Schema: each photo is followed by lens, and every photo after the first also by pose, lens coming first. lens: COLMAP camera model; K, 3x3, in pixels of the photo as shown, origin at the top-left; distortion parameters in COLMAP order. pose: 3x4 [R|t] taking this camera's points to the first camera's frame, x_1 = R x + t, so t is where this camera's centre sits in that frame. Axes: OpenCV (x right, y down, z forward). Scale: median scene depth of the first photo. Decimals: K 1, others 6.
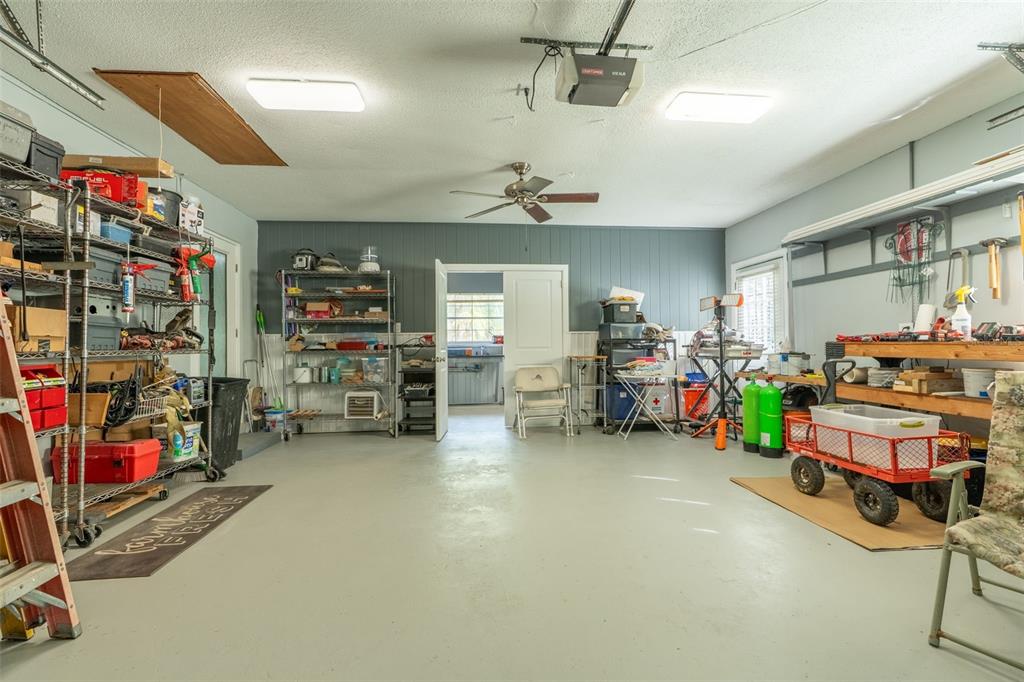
lens RADIAL K [[461.3, 0, 512.0], [0, 461.3, 341.0], [0, 0, 1]] dist [-0.003826, 0.001034]
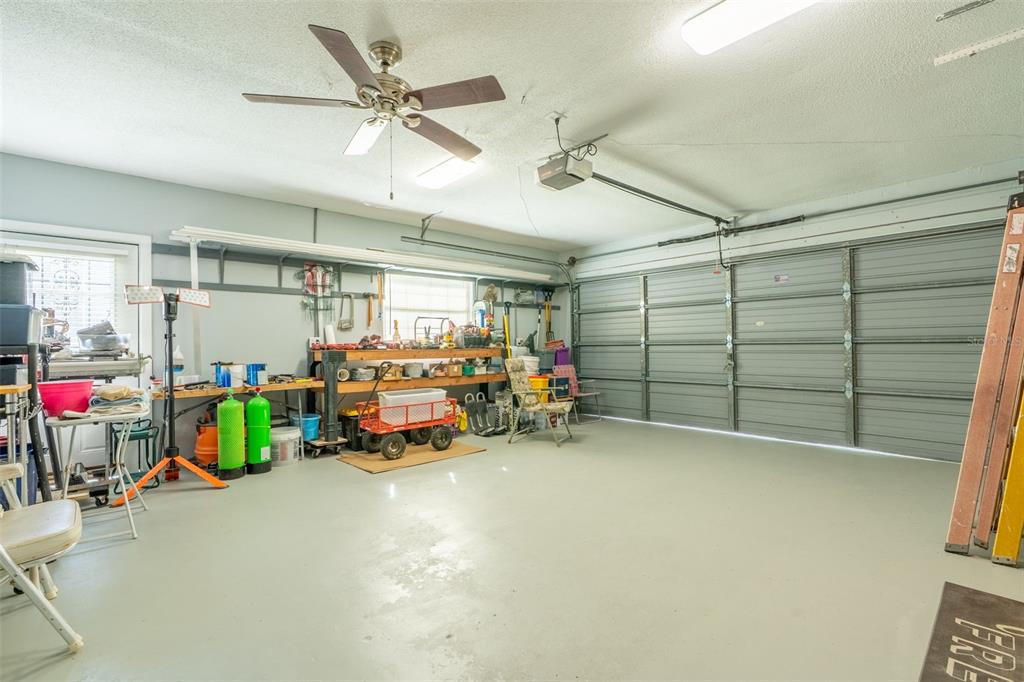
lens RADIAL K [[461.3, 0, 512.0], [0, 461.3, 341.0], [0, 0, 1]] dist [-0.003826, 0.001034]
pose [[-0.599046, 0.021558, 0.800425, -0.625293], [0.012773, 0.999768, -0.017368, 0.004106], [-0.800613, -0.000180, -0.599182, 1.411072]]
